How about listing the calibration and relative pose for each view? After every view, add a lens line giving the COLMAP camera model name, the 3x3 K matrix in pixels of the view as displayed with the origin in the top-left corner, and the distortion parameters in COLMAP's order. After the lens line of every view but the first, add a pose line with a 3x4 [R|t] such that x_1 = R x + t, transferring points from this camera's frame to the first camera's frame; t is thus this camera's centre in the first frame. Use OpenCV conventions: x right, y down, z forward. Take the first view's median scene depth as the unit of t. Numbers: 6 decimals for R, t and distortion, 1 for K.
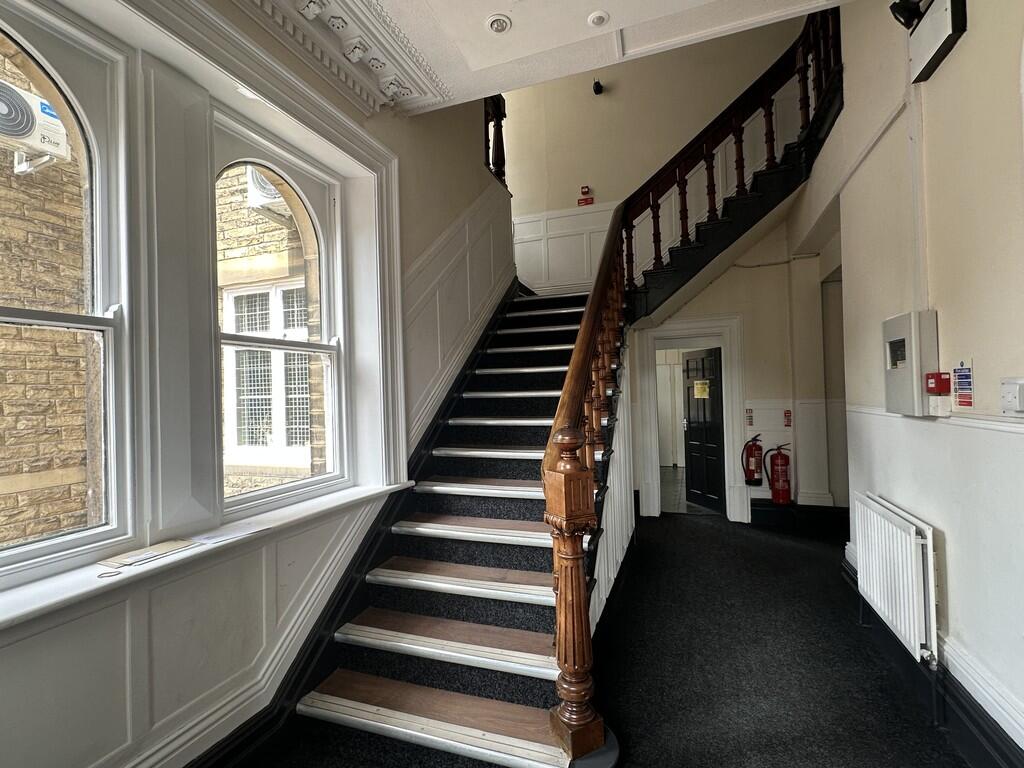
lens RADIAL K [[474.0, 0, 514.8], [0, 474.0, 386.0], [0, 0, 1]] dist [-0.002054, -0.000015]
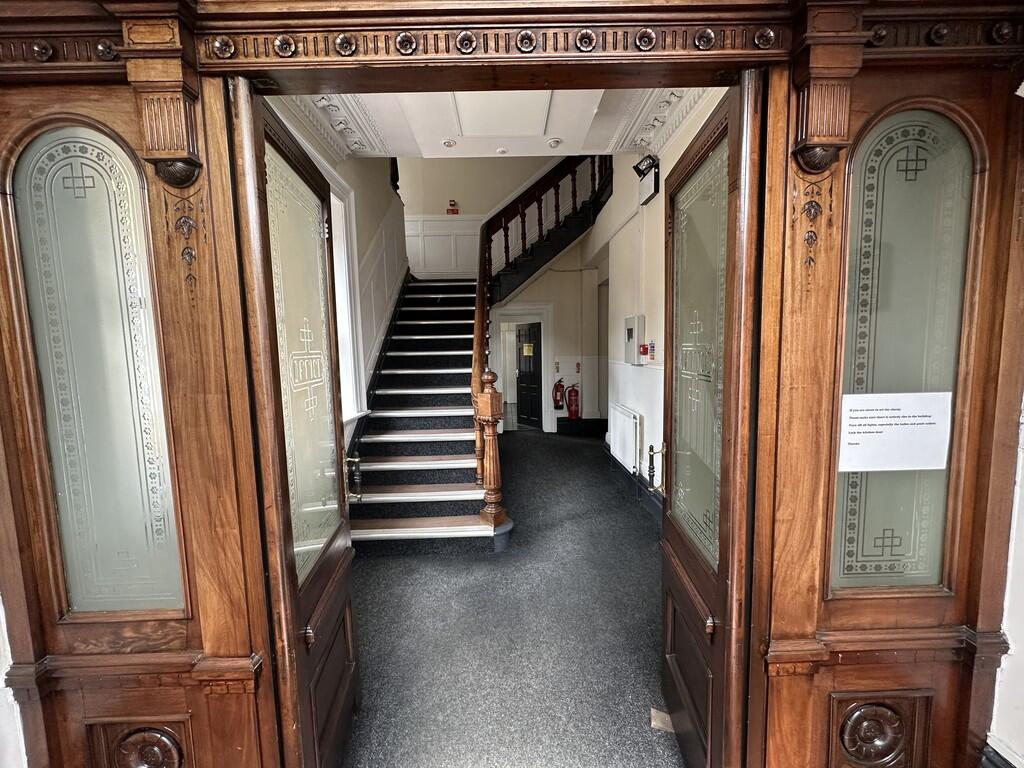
lens RADIAL K [[409.7, 0, 509.5], [0, 409.7, 385.0], [0, 0, 1]] dist [0.000000, 0.000020]
pose [[0.931047, -0.027329, 0.363874, -0.184674], [-0.009109, 0.995140, 0.098047, -0.010836], [-0.364785, -0.094601, 0.926273, -0.264666]]
